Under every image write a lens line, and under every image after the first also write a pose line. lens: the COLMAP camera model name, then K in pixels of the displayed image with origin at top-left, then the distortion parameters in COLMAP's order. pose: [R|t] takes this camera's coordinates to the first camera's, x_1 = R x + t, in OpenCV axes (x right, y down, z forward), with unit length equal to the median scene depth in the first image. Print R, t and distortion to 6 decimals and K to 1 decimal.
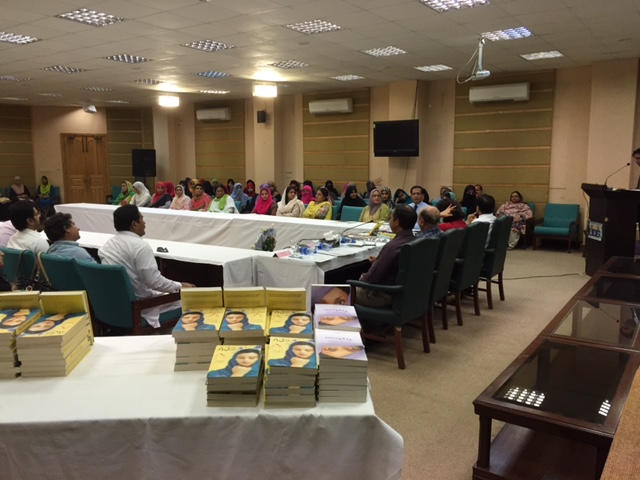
lens RADIAL K [[543.9, 0, 317.7], [0, 543.9, 240.0], [0, 0, 1]] dist [0.060803, -0.023757]
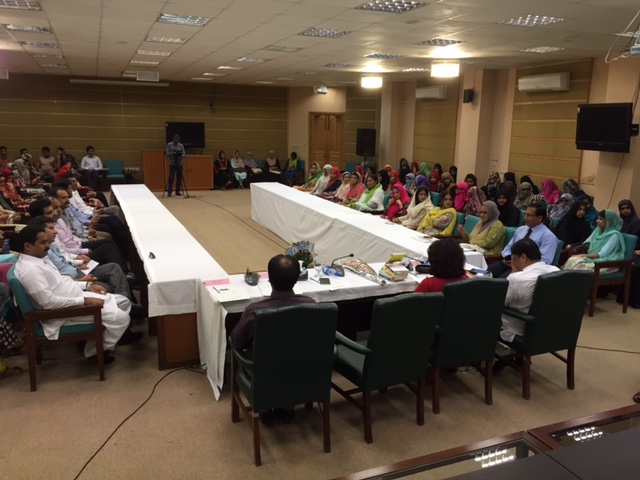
lens RADIAL K [[543.9, 0, 320.6], [0, 543.9, 244.1], [0, 0, 1]] dist [0.060803, -0.023757]
pose [[0.838065, 0.134348, -0.528770, 0.204798], [-0.096964, 0.990454, 0.097970, -0.053311], [0.536884, -0.030834, 0.843092, 0.117465]]
